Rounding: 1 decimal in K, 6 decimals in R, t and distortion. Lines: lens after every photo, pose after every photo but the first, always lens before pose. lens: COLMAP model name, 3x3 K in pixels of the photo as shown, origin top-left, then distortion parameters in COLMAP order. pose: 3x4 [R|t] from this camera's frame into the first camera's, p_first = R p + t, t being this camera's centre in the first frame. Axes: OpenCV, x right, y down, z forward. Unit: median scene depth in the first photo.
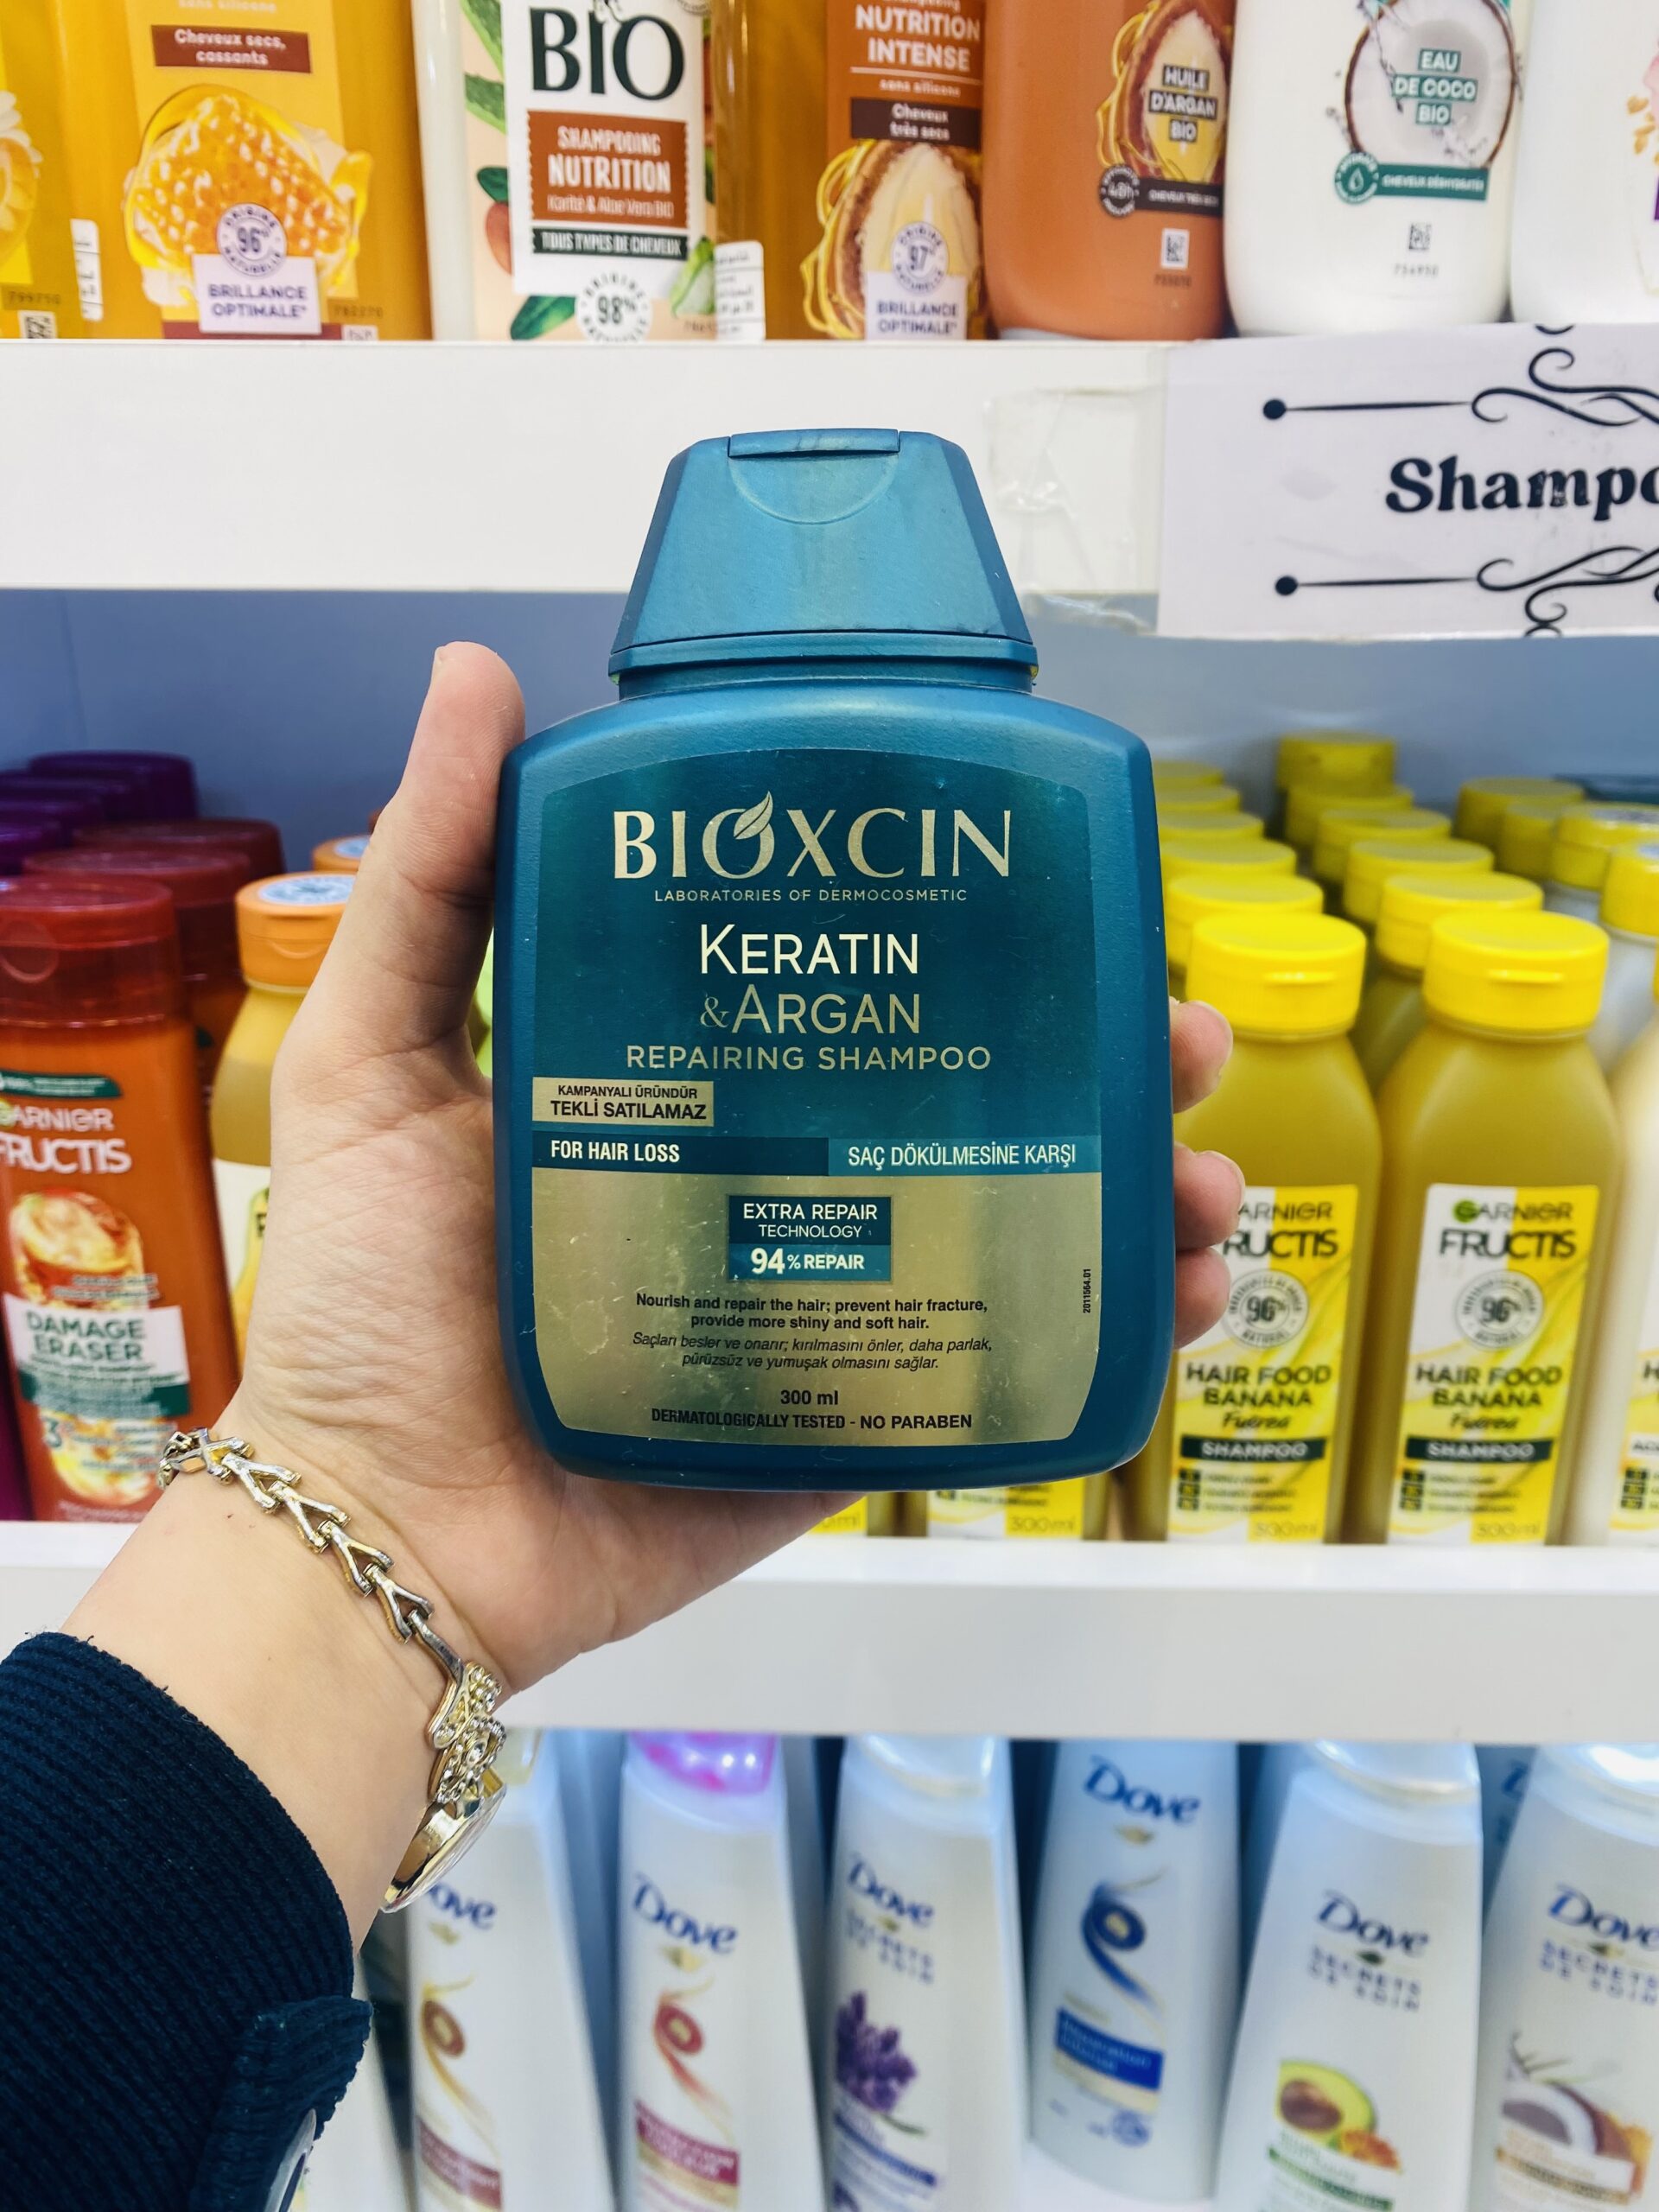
lens RADIAL K [[1721.6, 0, 839.5], [0, 1721.6, 1085.8], [0, 0, 1]] dist [-0.019469, 0.021412]
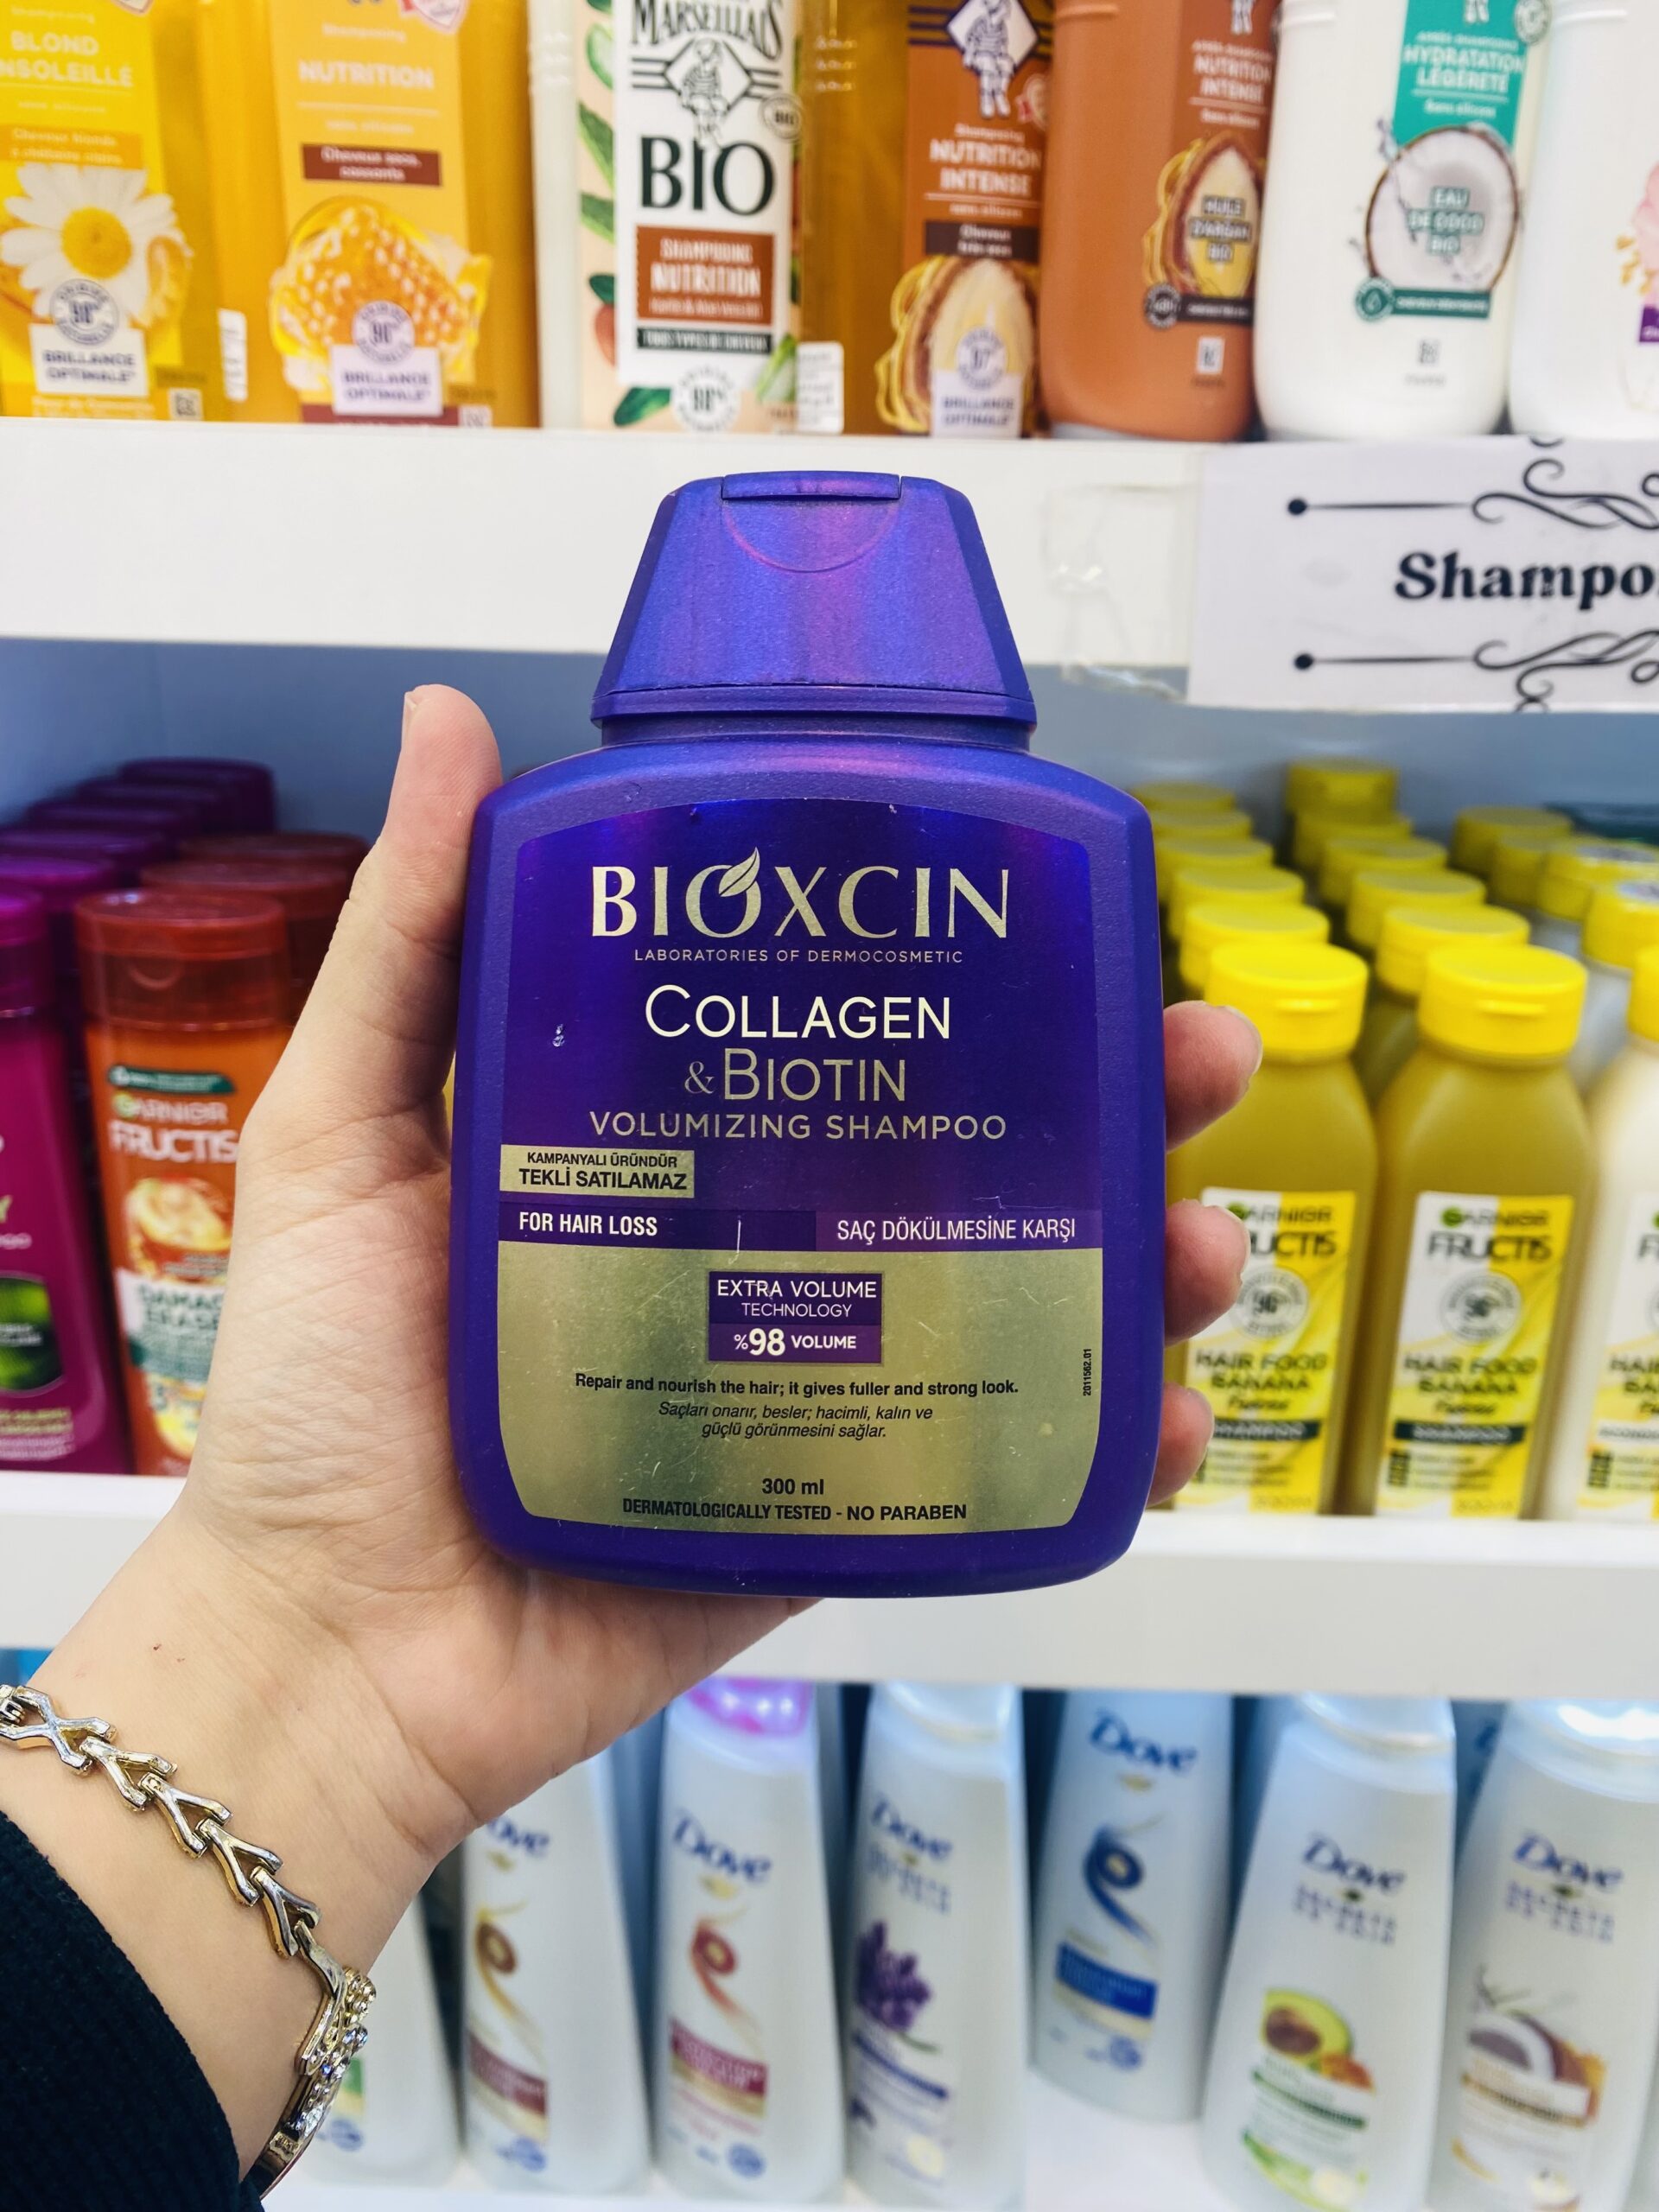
lens RADIAL K [[1721.6, 0, 837.5], [0, 1721.6, 1077.1], [0, 0, 1]] dist [-0.019469, 0.021412]
pose [[0.999846, 0.017032, 0.004280, -0.038149], [-0.017076, 0.999799, 0.010499, -0.022529], [-0.004101, -0.010571, 0.999936, -0.105450]]
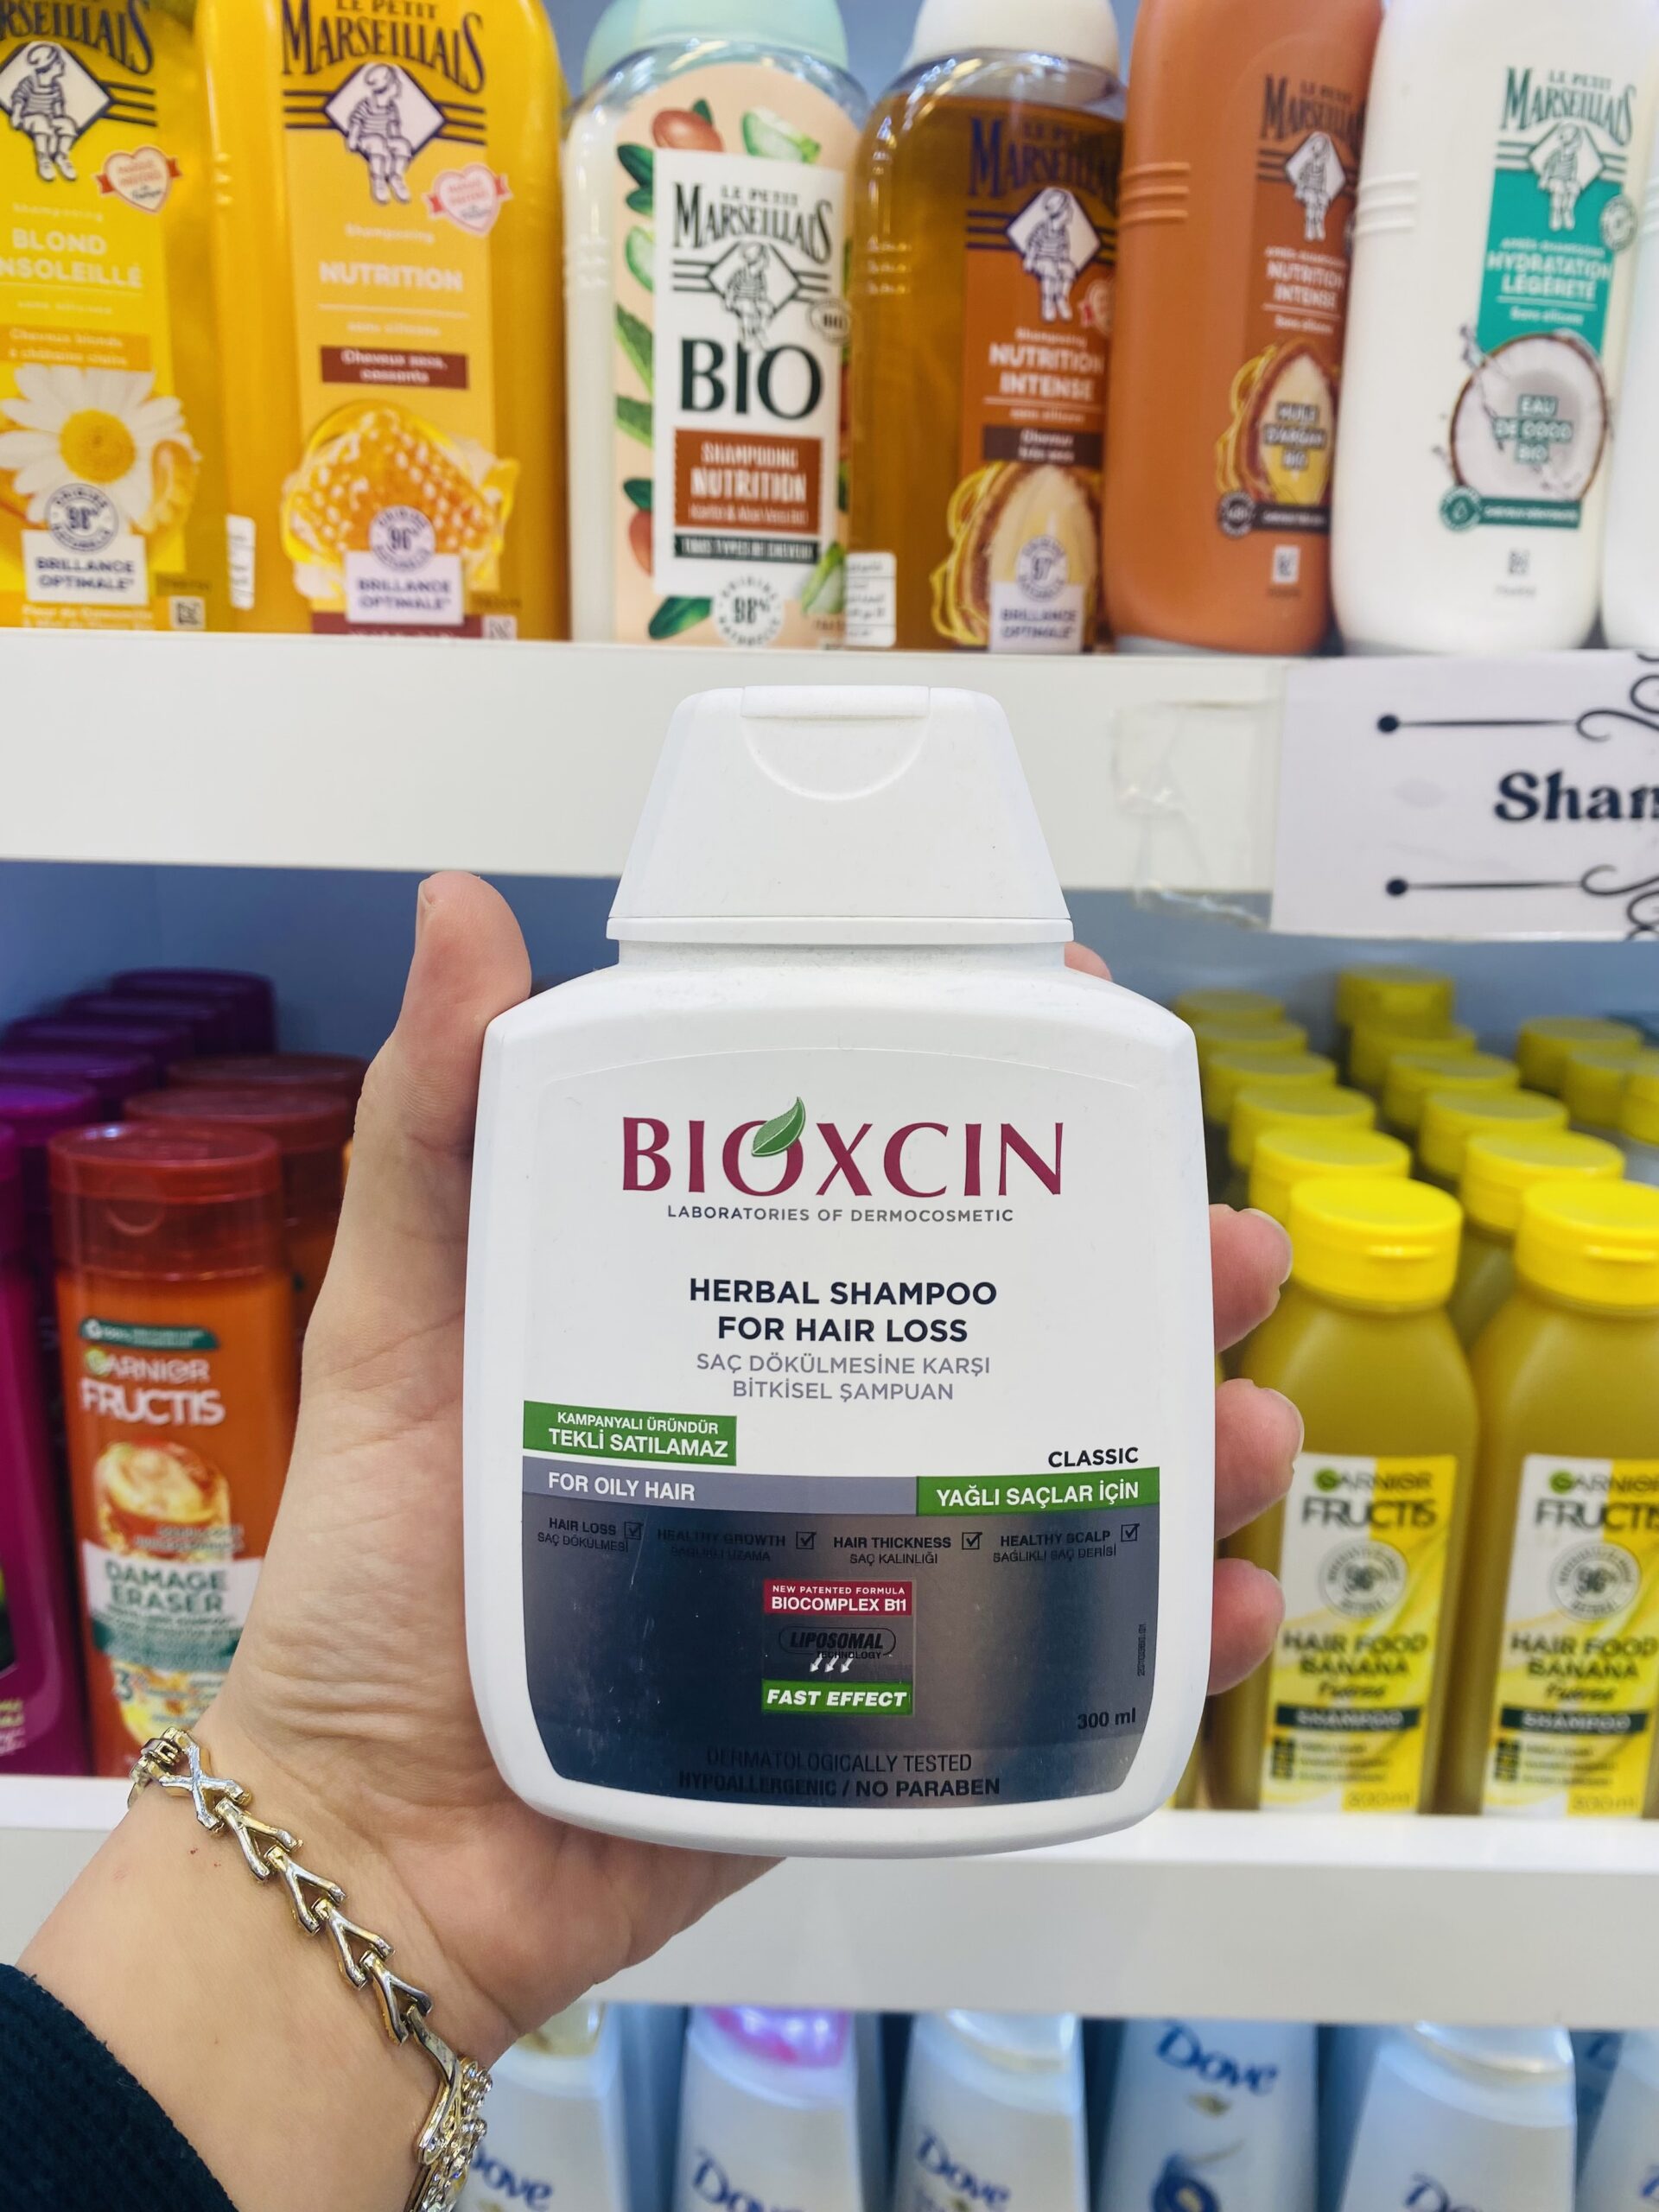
lens RADIAL K [[1721.6, 0, 863.7], [0, 1721.6, 1086.5], [0, 0, 1]] dist [-0.019469, 0.021412]
pose [[0.999746, 0.015918, 0.015976, -0.064379], [-0.014483, 0.996170, -0.086232, -0.066322], [-0.017287, 0.085979, 0.996147, -0.012375]]
